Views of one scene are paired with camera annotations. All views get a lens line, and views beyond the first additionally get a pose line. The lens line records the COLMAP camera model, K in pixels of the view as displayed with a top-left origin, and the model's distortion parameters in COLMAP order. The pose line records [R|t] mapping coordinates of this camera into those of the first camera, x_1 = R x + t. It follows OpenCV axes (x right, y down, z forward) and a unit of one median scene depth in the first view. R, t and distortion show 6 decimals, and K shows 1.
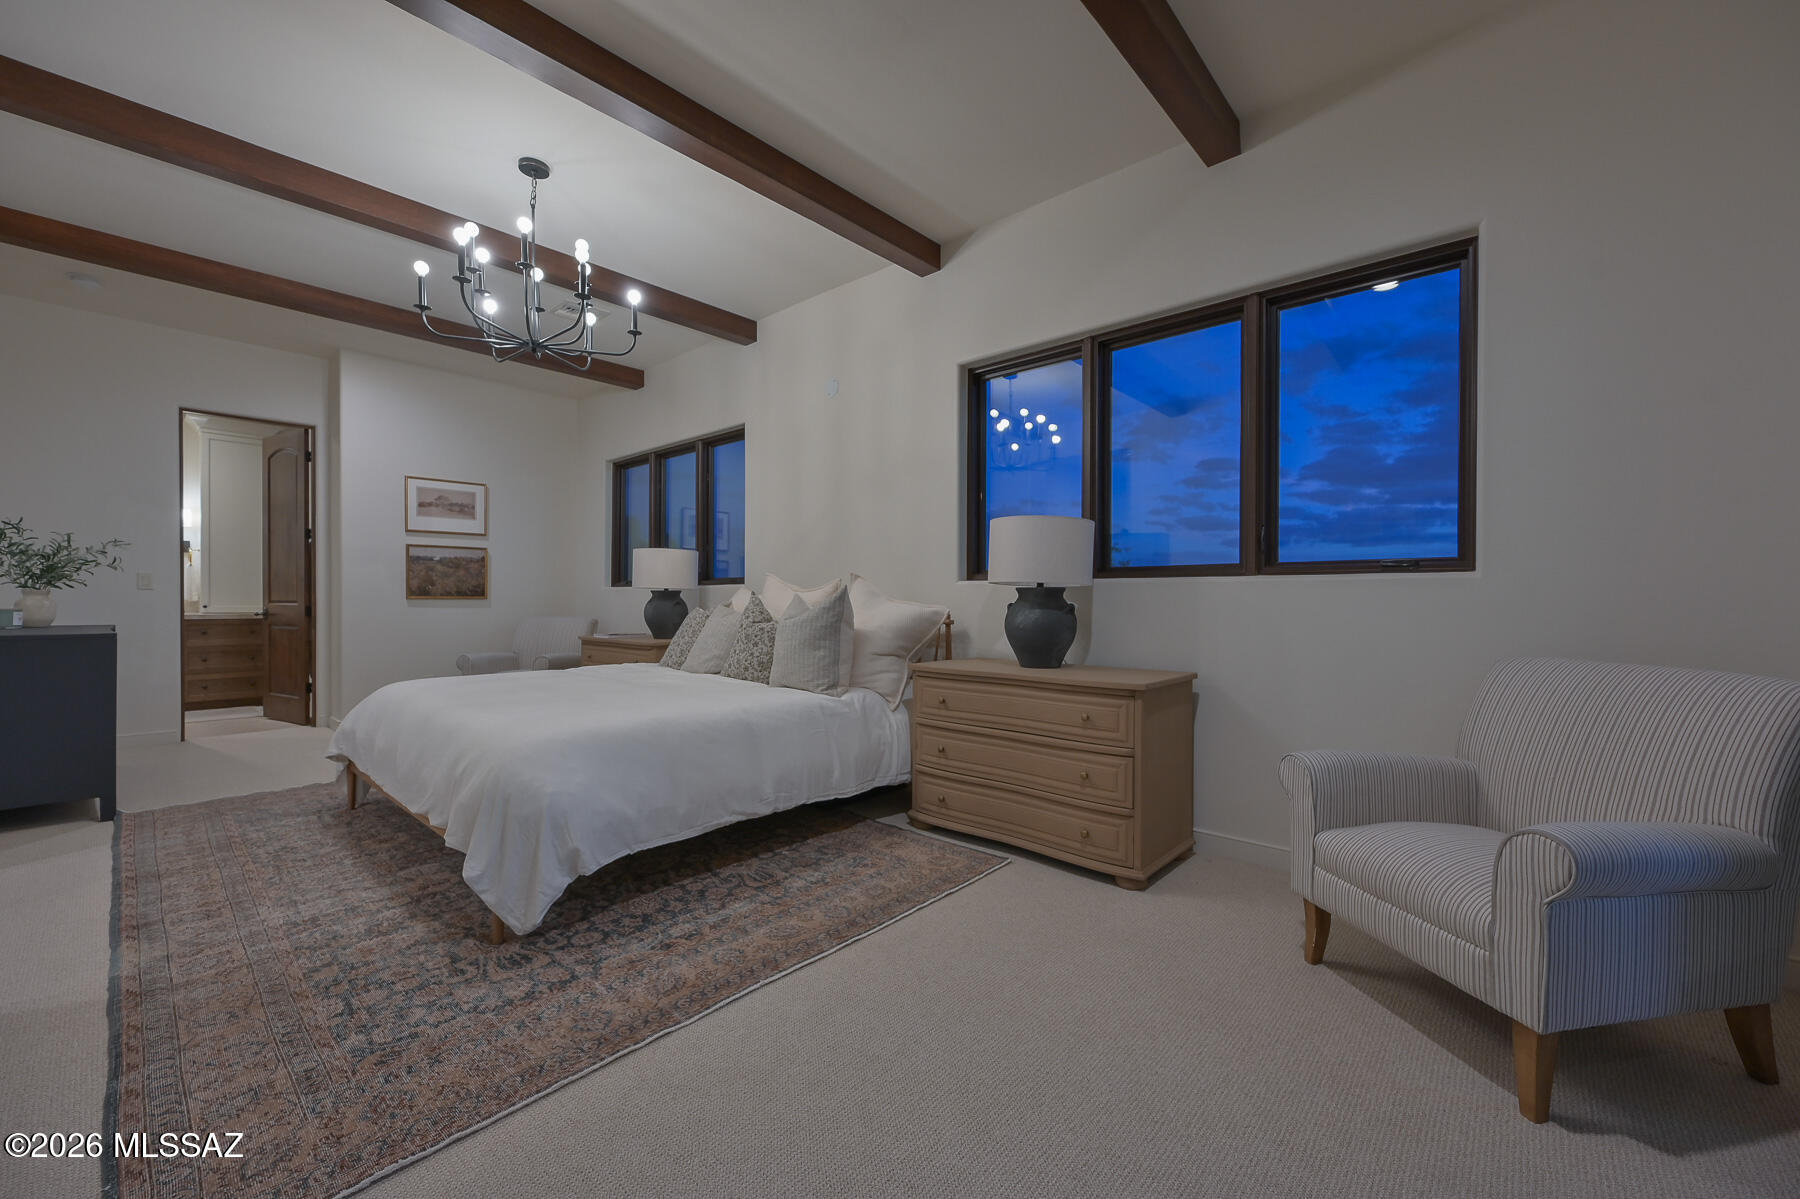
lens RADIAL K [[704.2, 0, 900.5], [0, 704.2, 599.9], [0, 0, 1]] dist [-0.000609, -0.000339]
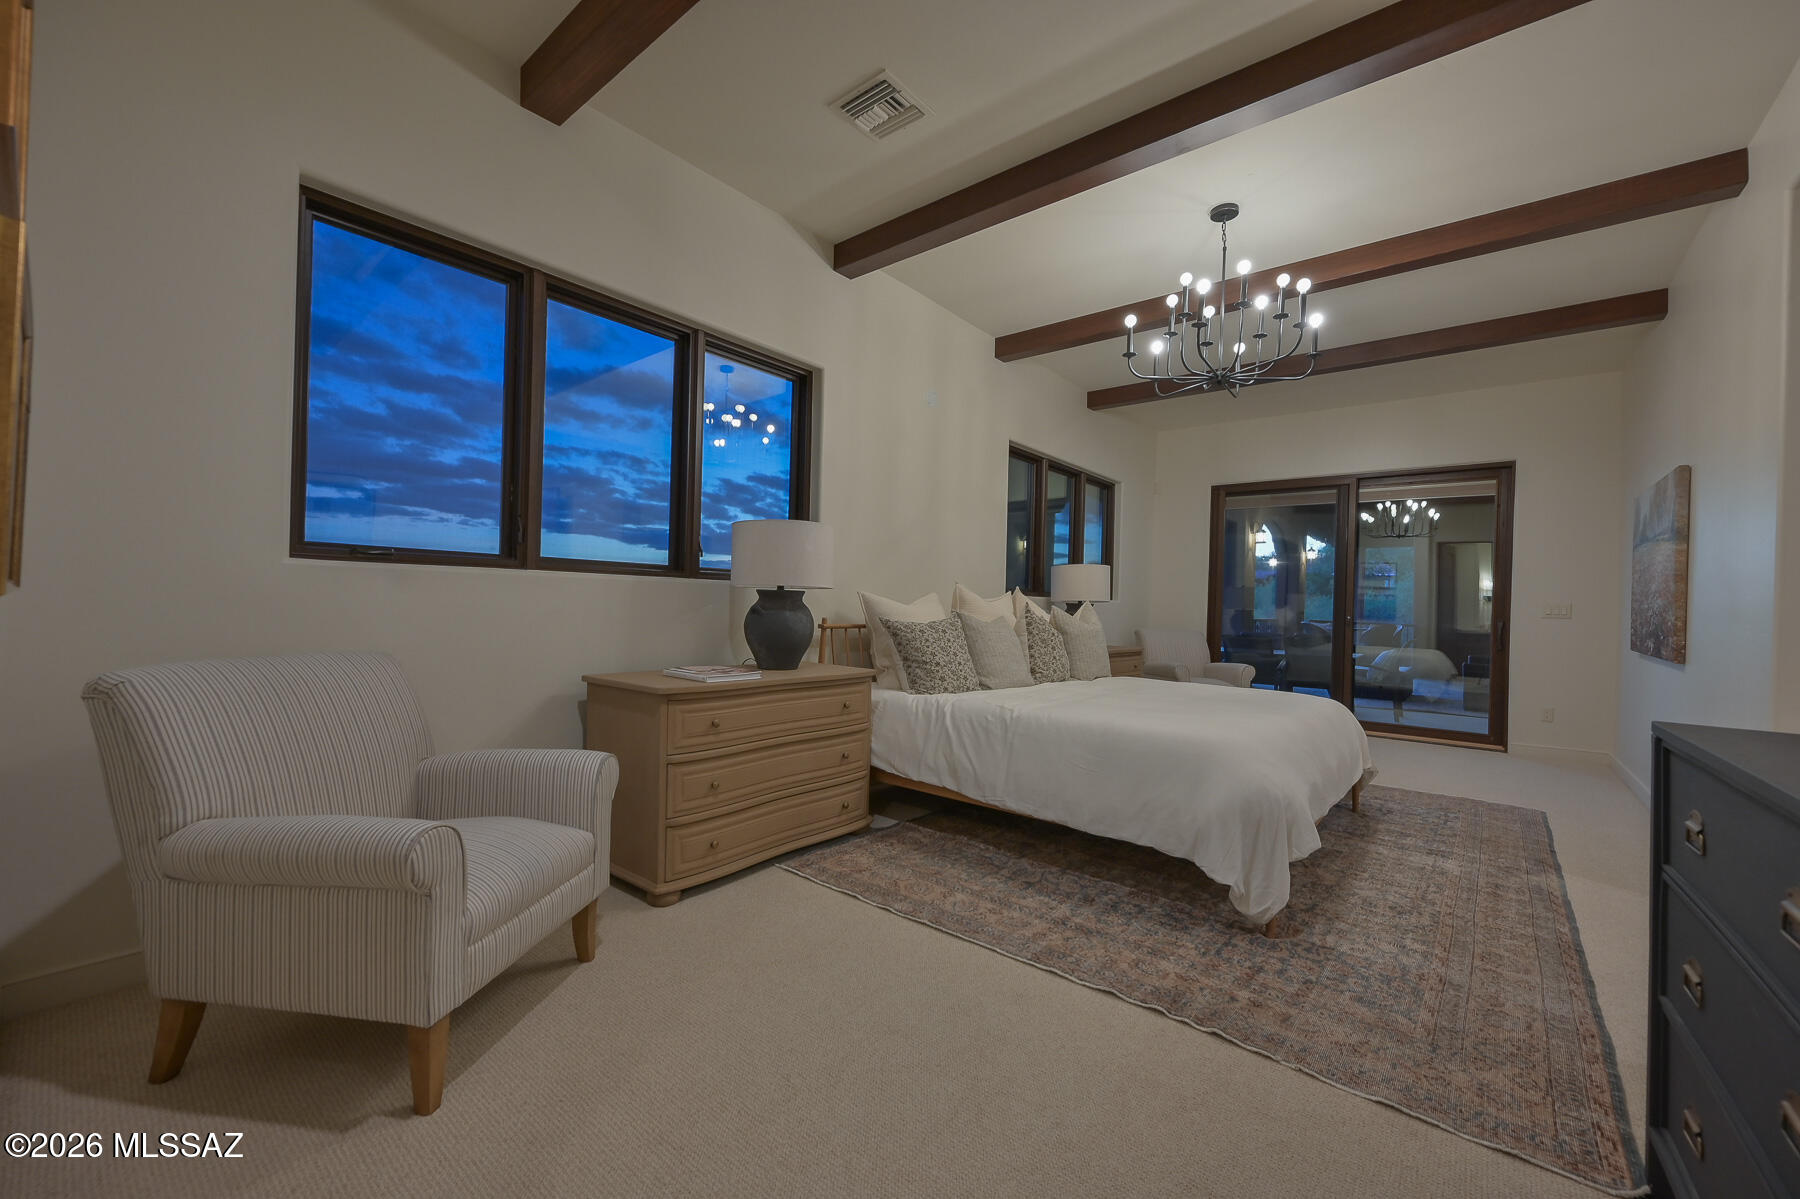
lens RADIAL K [[704.2, 0, 900.3], [0, 704.2, 599.8], [0, 0, 1]] dist [-0.000609, -0.000339]
pose [[-0.033998, 0.001107, 0.999421, -1.971640], [-0.026177, 0.999655, -0.001998, -0.013494], [-0.999079, -0.026230, -0.033958, 1.897531]]
